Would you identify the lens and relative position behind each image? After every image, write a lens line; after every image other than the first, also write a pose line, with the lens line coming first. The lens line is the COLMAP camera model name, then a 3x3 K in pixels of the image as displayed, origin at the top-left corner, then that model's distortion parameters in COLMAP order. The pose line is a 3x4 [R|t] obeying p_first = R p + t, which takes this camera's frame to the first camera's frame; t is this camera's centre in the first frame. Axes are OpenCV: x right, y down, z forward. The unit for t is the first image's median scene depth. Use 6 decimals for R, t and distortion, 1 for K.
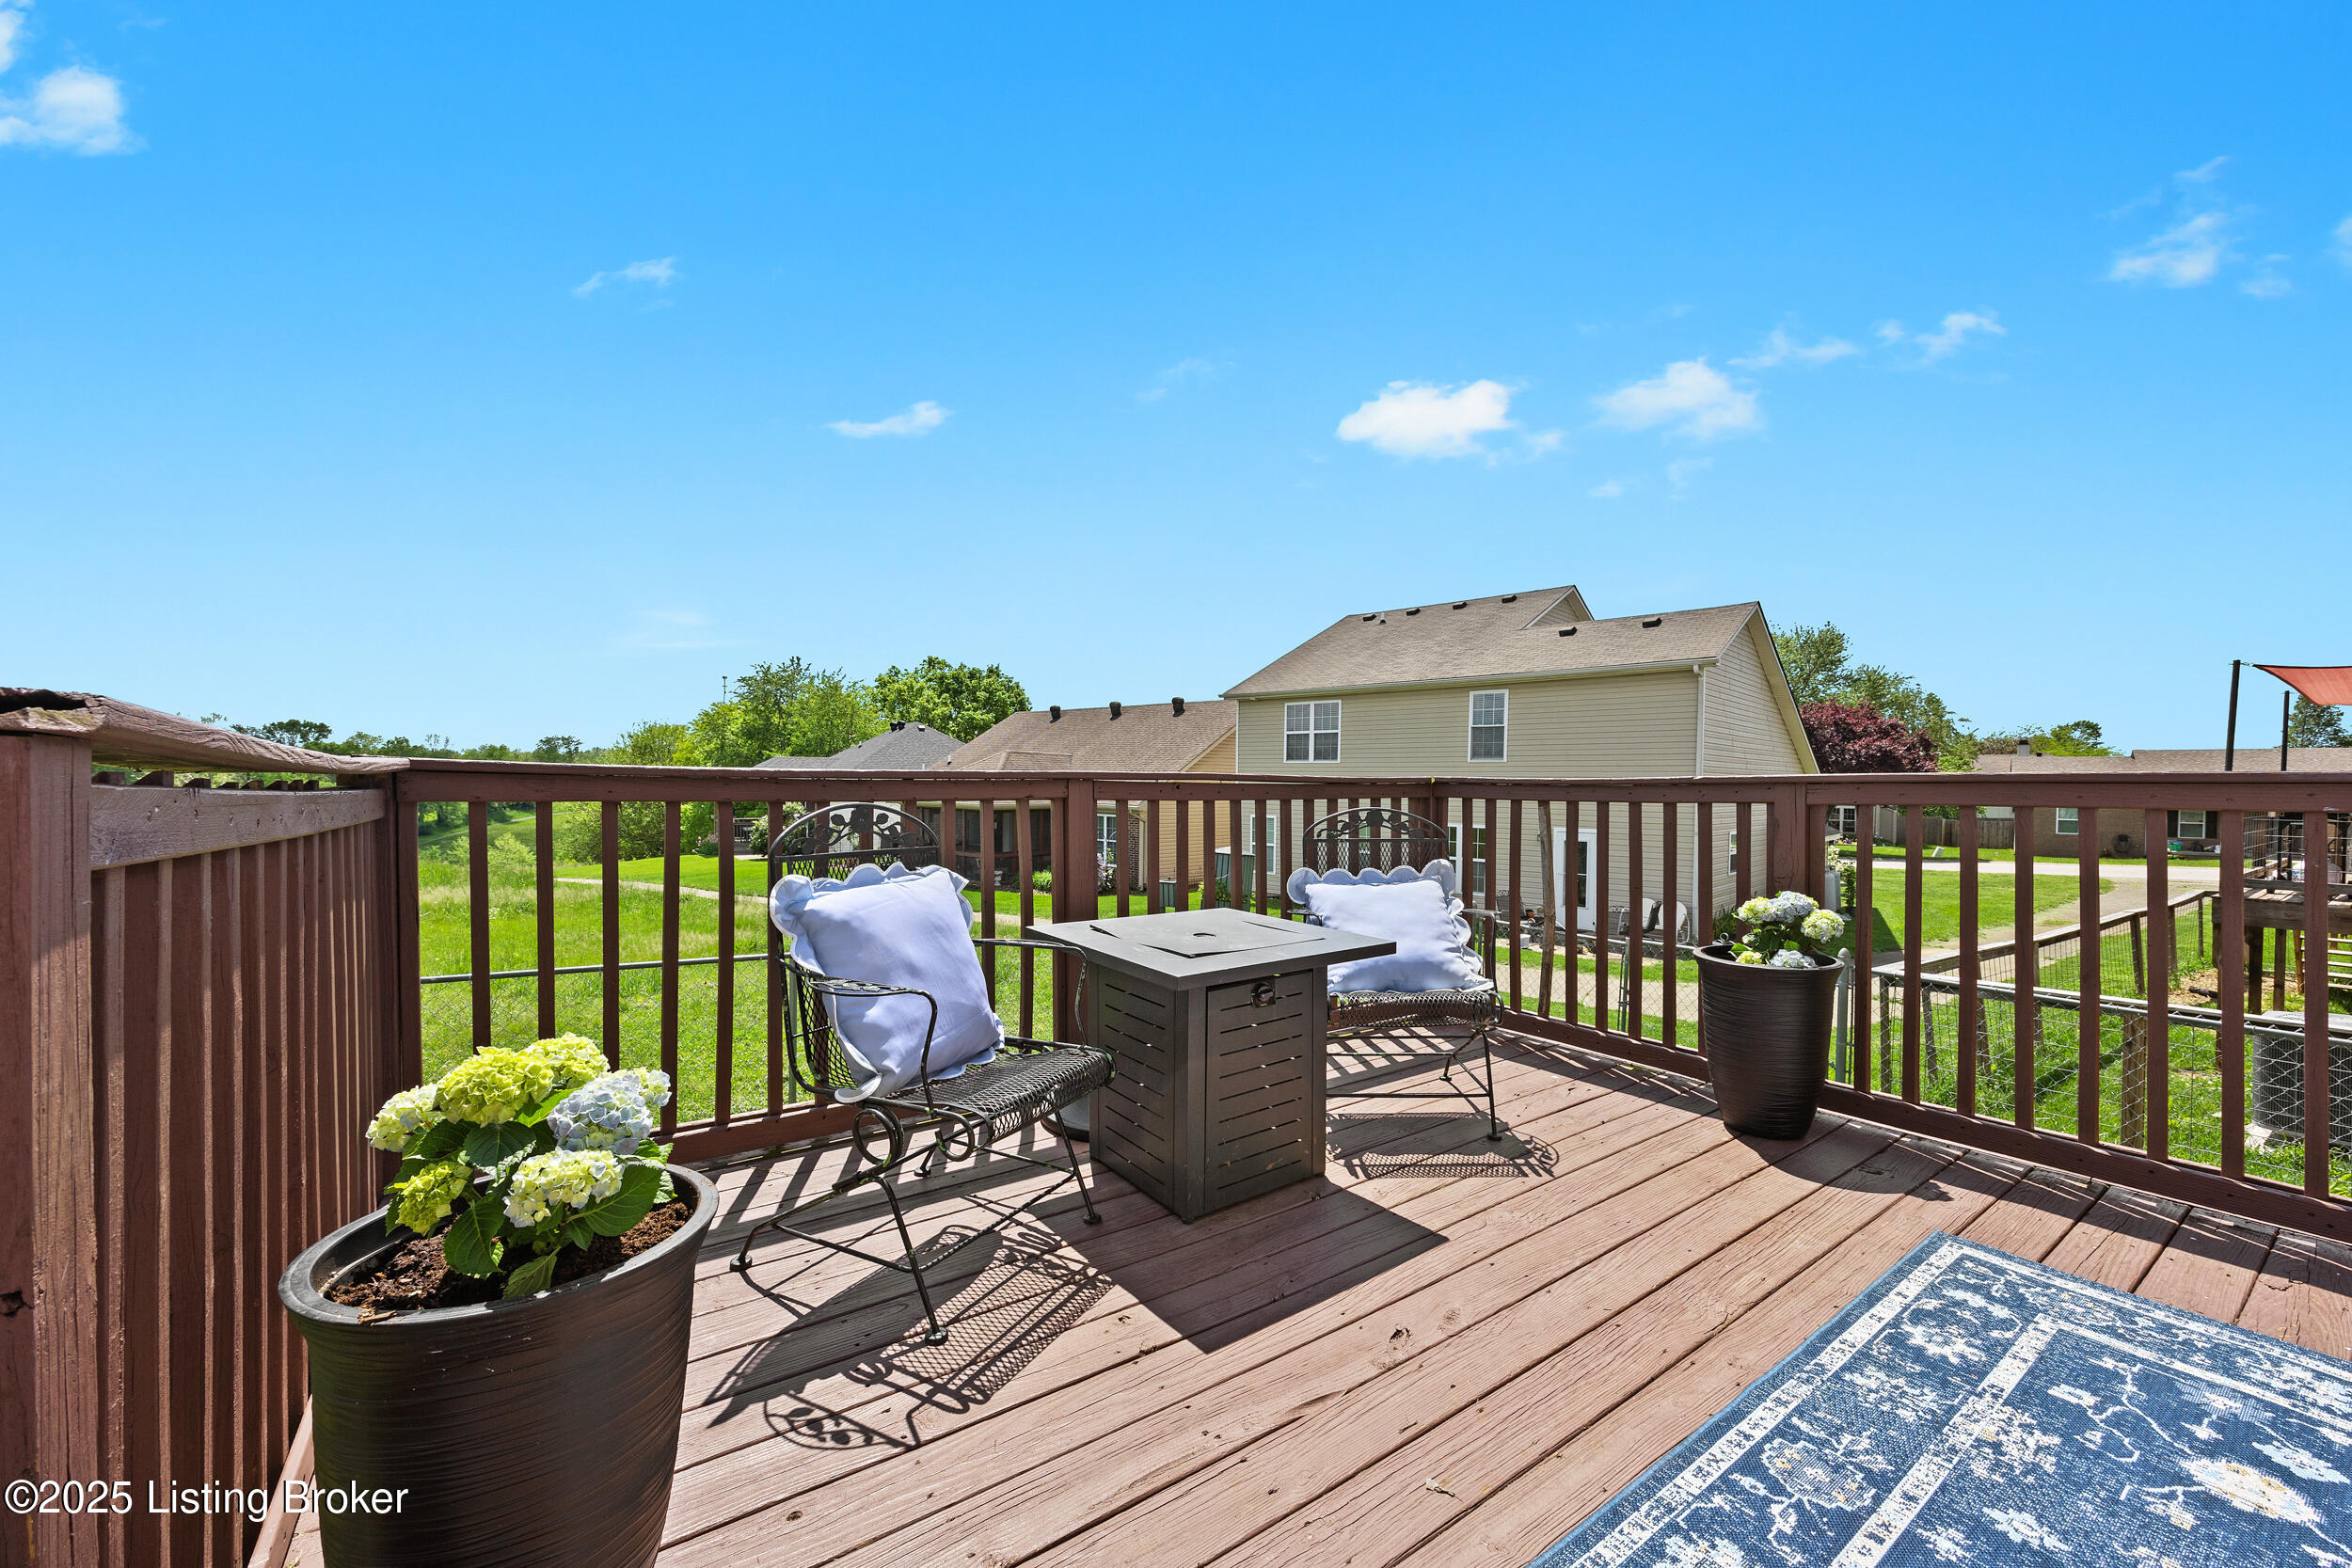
lens RADIAL K [[974.5, 0, 1179.0], [0, 974.5, 792.2], [0, 0, 1]] dist [-0.002419, -0.000013]
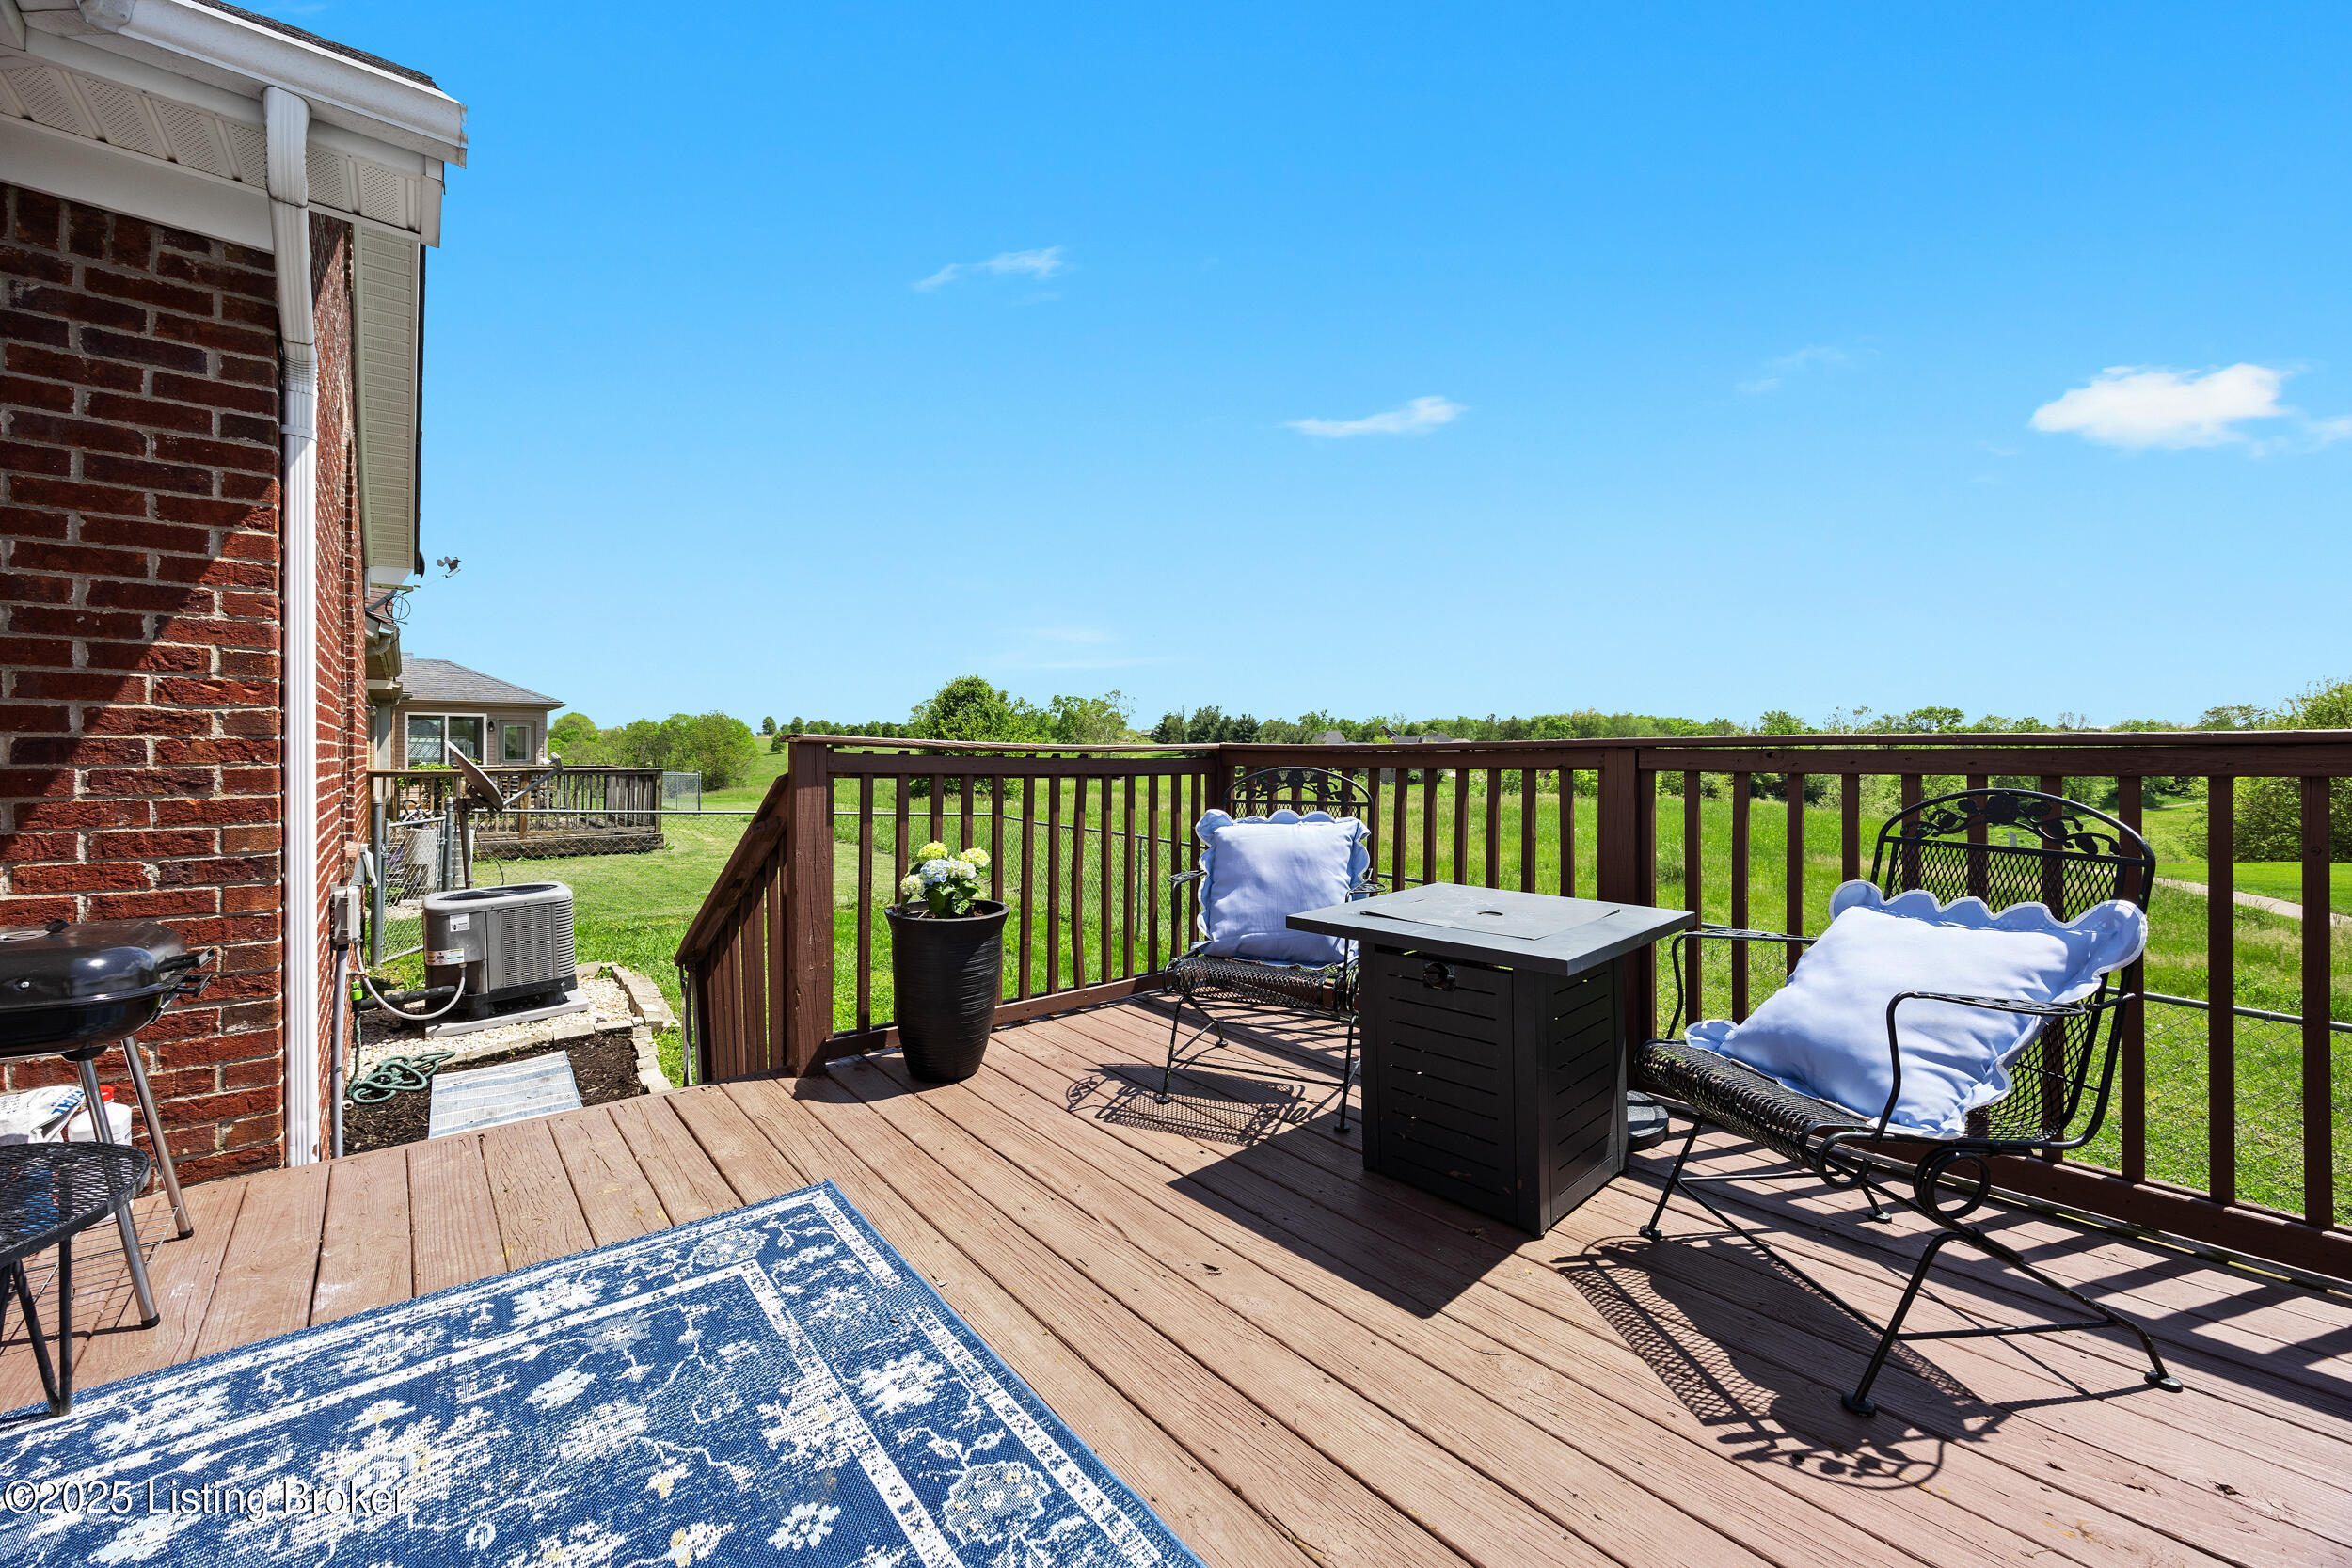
lens RADIAL K [[895.7, 0, 1181.3], [0, 895.7, 767.9], [0, 0, 1]] dist [-0.004761, 0.000213]
pose [[0.068174, 0.002041, -0.997671, 1.124389], [-0.006033, 0.999980, 0.001633, -0.004668], [0.997655, 0.005908, 0.068185, 0.823772]]
